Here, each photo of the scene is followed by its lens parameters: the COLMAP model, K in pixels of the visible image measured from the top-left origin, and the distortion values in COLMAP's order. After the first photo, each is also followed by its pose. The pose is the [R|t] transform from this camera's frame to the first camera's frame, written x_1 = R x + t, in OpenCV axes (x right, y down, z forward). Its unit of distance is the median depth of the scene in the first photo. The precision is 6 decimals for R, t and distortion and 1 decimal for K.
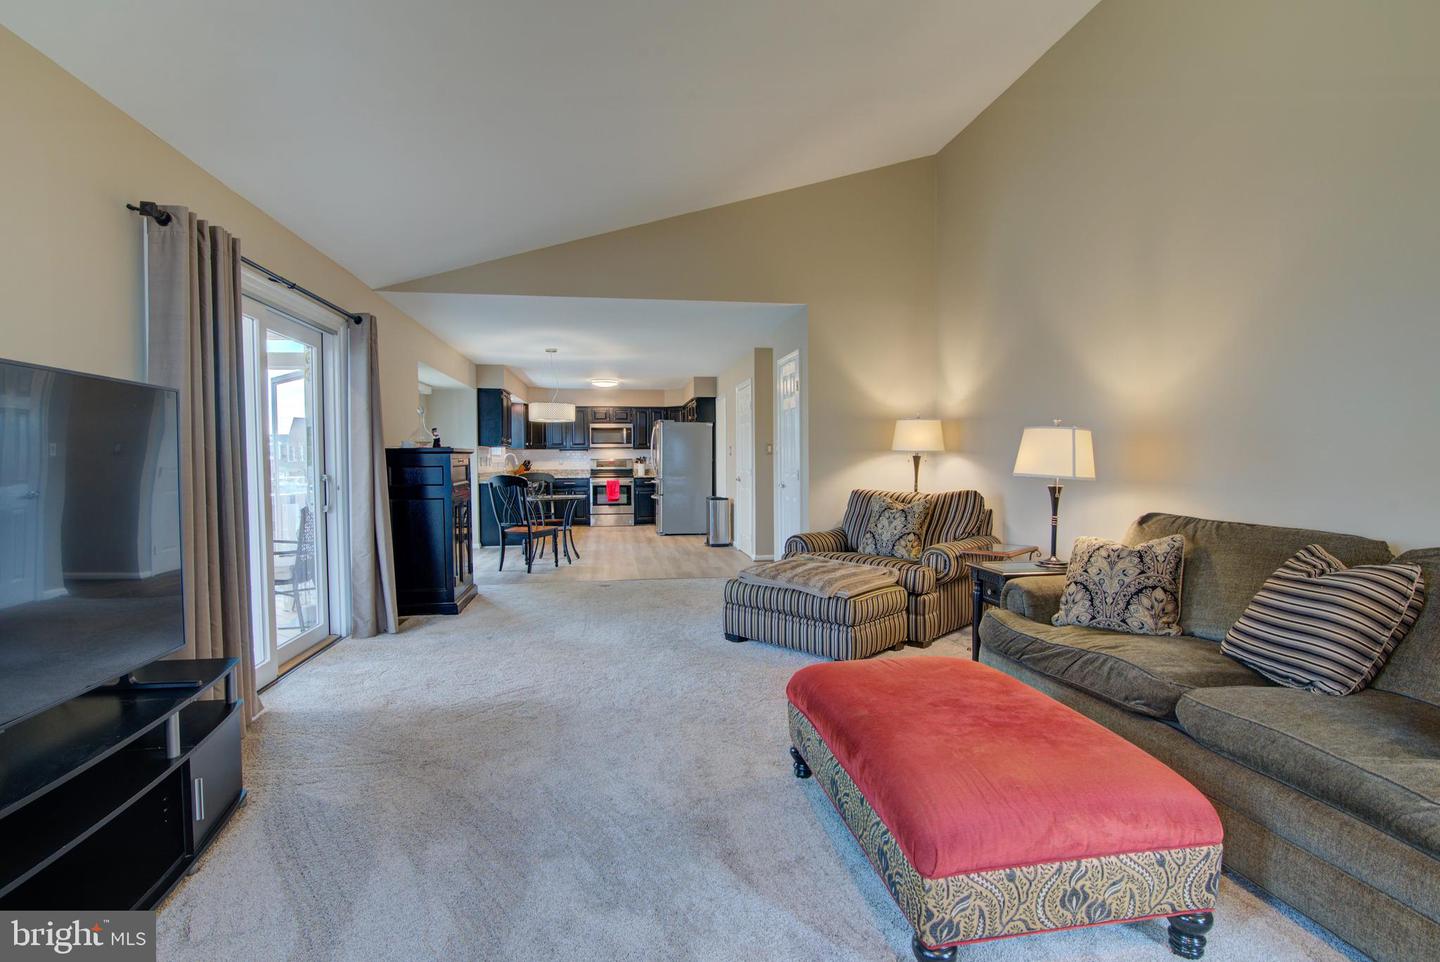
lens RADIAL K [[657.2, 0, 710.8], [0, 657.2, 479.7], [0, 0, 1]] dist [-0.018506, 0.001663]
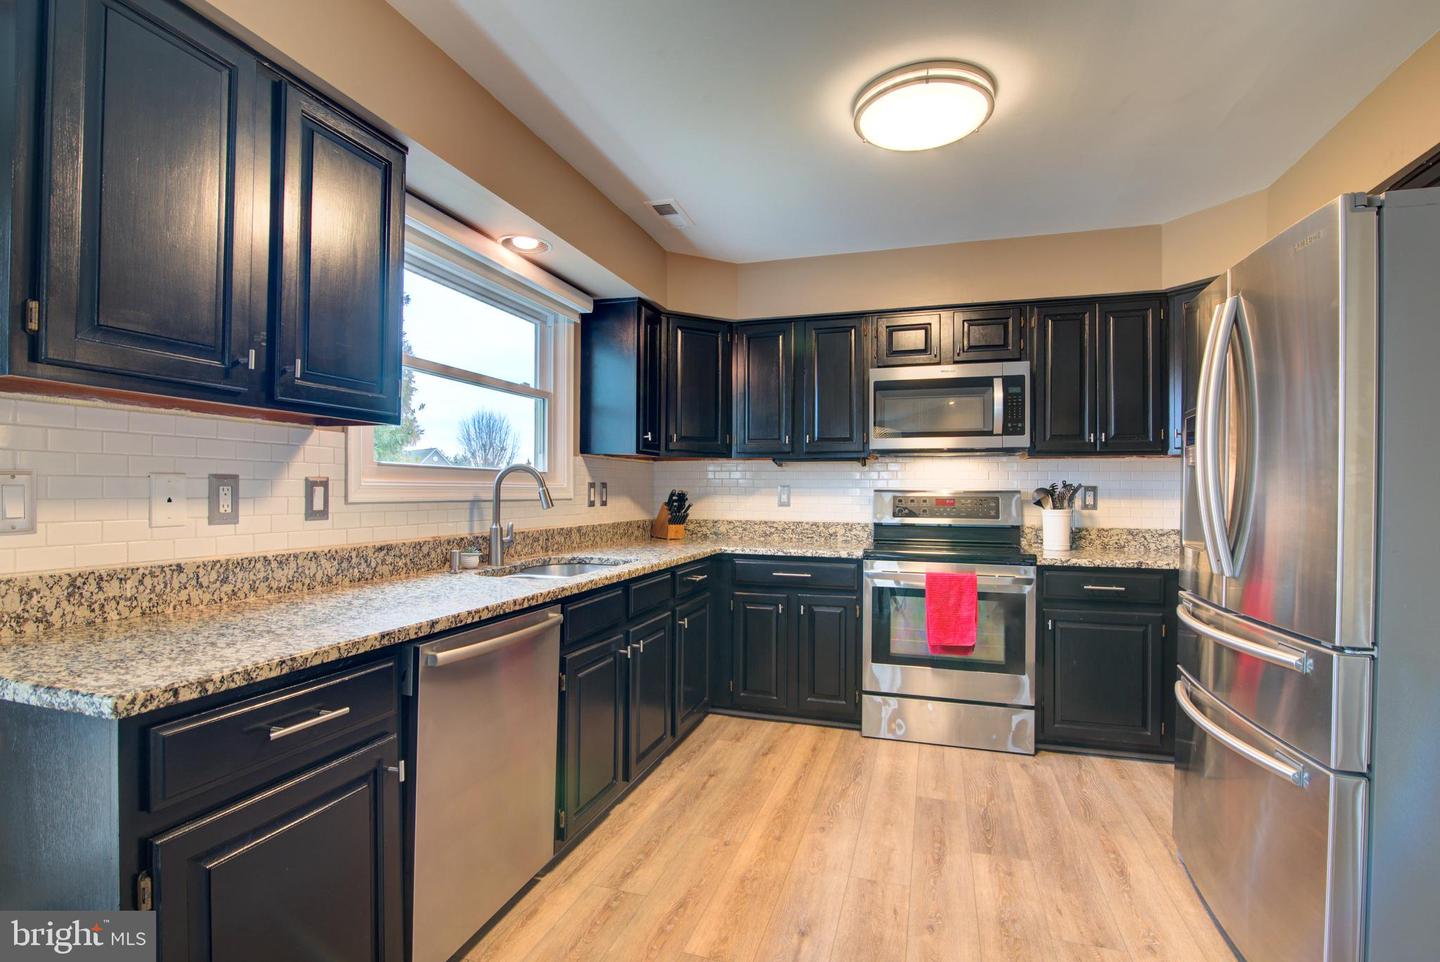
lens RADIAL K [[657.2, 0, 727.4], [0, 657.2, 488.9], [0, 0, 1]] dist [-0.018506, 0.001663]
pose [[0.897559, 0.009137, -0.440799, -0.112137], [-0.021080, 0.999531, -0.022203, -0.024233], [0.440389, 0.029221, 0.897331, 0.711562]]
